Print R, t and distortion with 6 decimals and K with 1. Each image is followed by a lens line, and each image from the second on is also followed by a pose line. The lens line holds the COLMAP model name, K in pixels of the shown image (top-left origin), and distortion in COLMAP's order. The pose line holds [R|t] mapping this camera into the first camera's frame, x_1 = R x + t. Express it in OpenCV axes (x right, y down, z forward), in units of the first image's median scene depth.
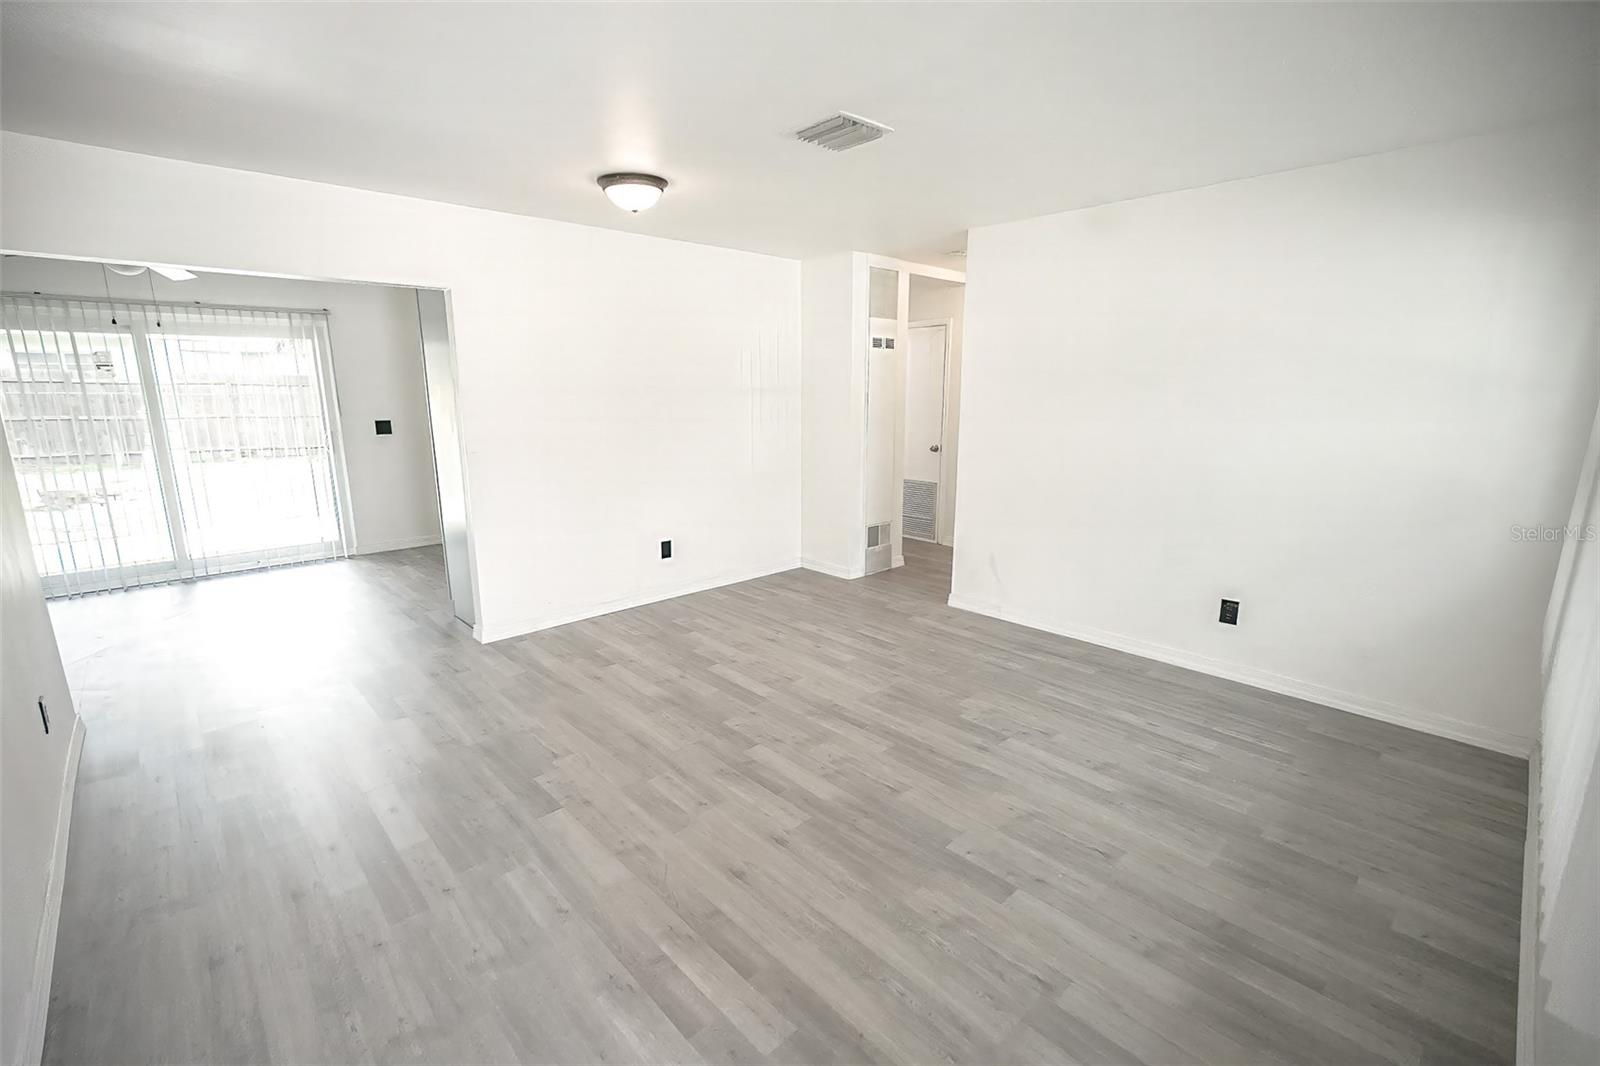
lens RADIAL K [[697.1, 0, 800.7], [0, 697.1, 534.9], [0, 0, 1]] dist [0.001158, 0.000376]
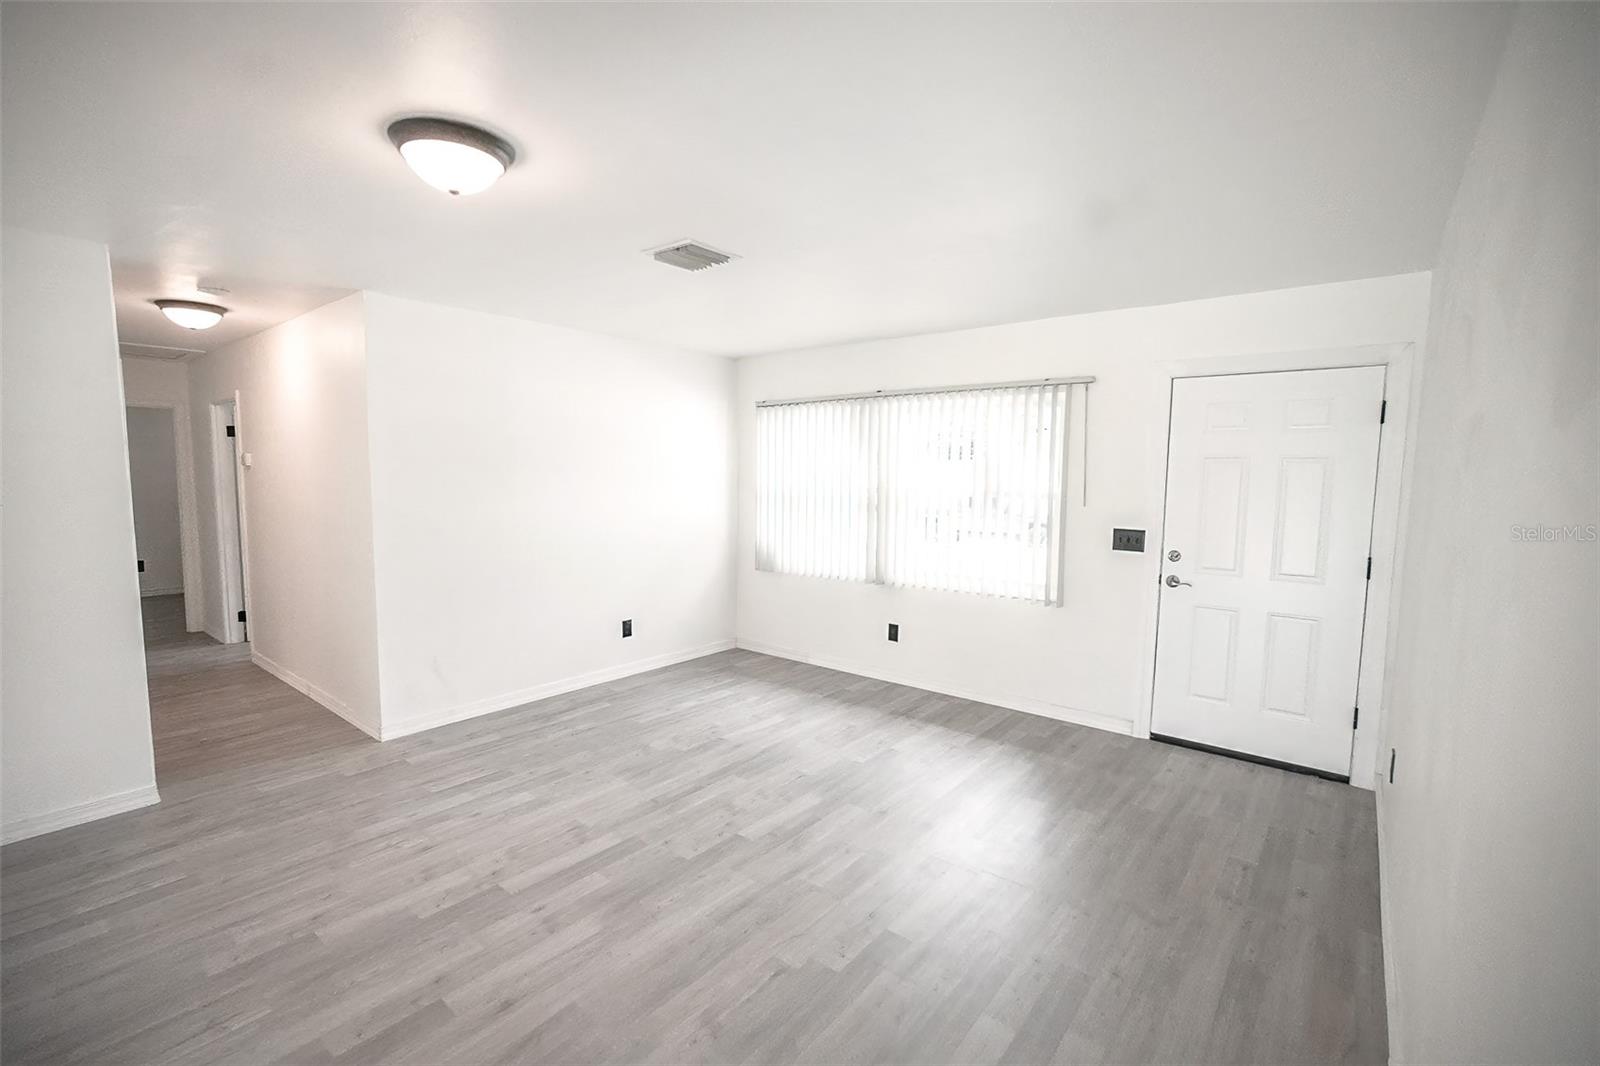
lens RADIAL K [[697.1, 0, 801.3], [0, 697.1, 535.8], [0, 0, 1]] dist [0.001158, 0.000376]
pose [[-0.126359, -0.089545, 0.987935, -0.936007], [0.196499, 0.973924, 0.113407, -0.188872], [-0.972328, 0.208458, -0.105469, 0.863921]]
